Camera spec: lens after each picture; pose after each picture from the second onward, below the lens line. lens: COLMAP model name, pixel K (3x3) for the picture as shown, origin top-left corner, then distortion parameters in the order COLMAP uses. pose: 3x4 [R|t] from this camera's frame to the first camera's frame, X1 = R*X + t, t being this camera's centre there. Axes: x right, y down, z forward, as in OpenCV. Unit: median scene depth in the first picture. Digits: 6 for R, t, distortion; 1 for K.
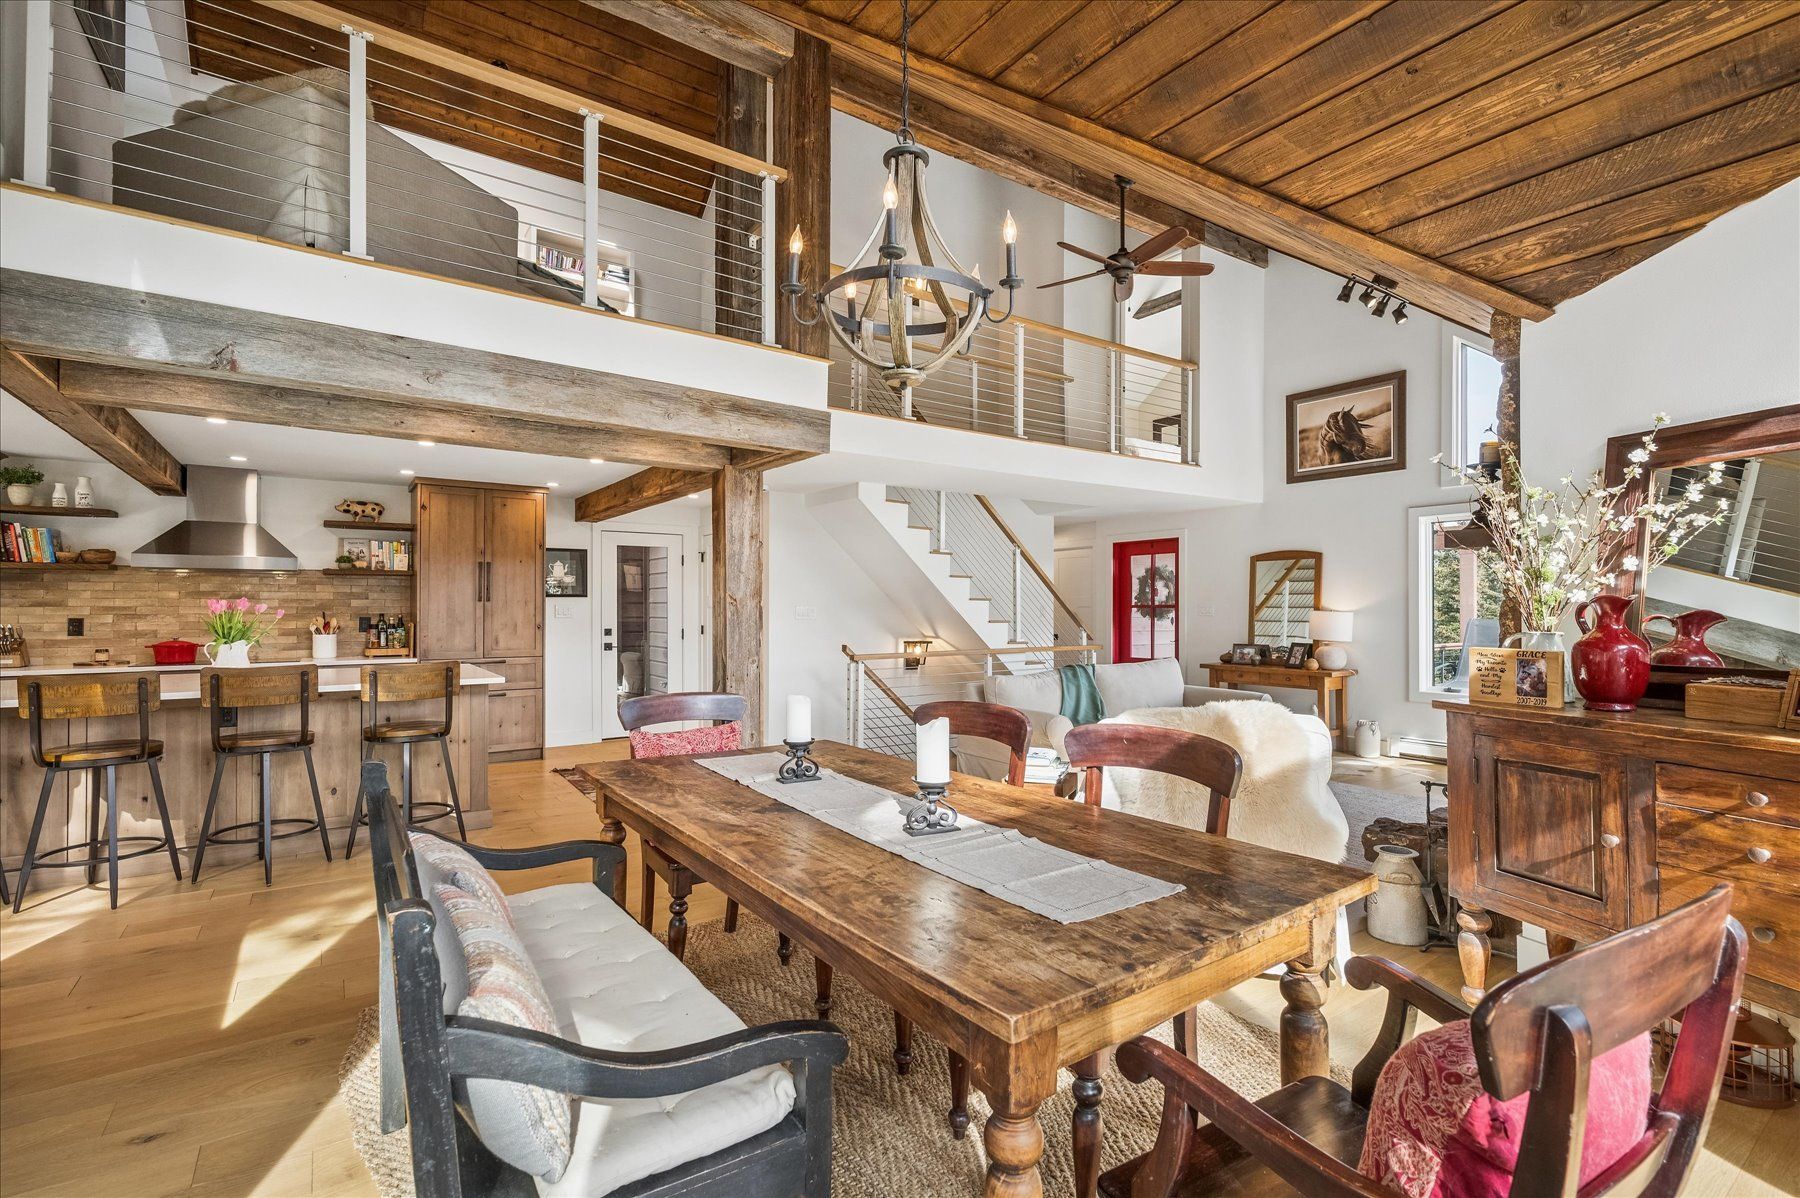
lens RADIAL K [[833.9, 0, 892.4], [0, 833.9, 616.7], [0, 0, 1]] dist [0.001014, 0.001721]
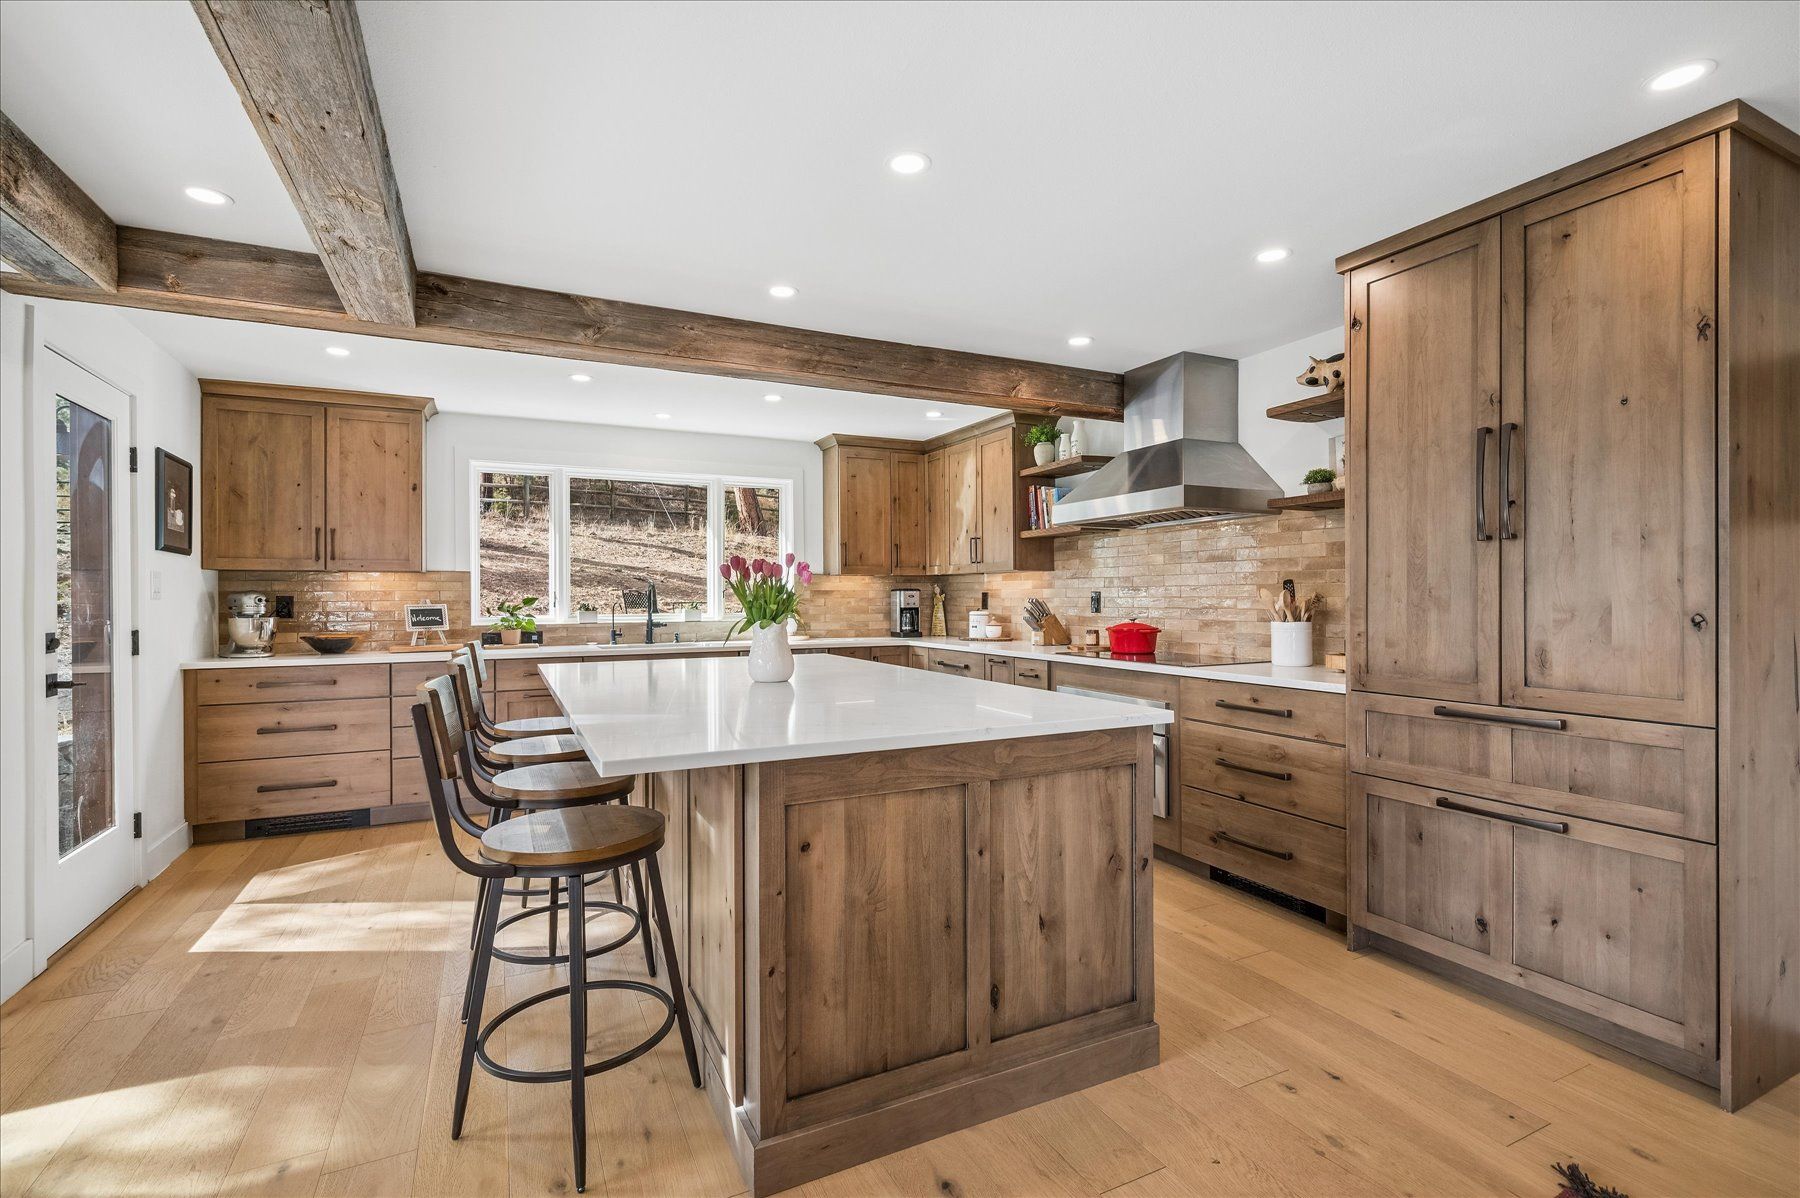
lens RADIAL K [[833.9, 0, 895.4], [0, 833.9, 597.1], [0, 0, 1]] dist [0.001014, 0.001721]
pose [[-0.162839, 0.004787, -0.986641, -0.111099], [0.003479, 0.999985, 0.004277, 0.002563], [0.986646, -0.002736, -0.162853, 0.840216]]
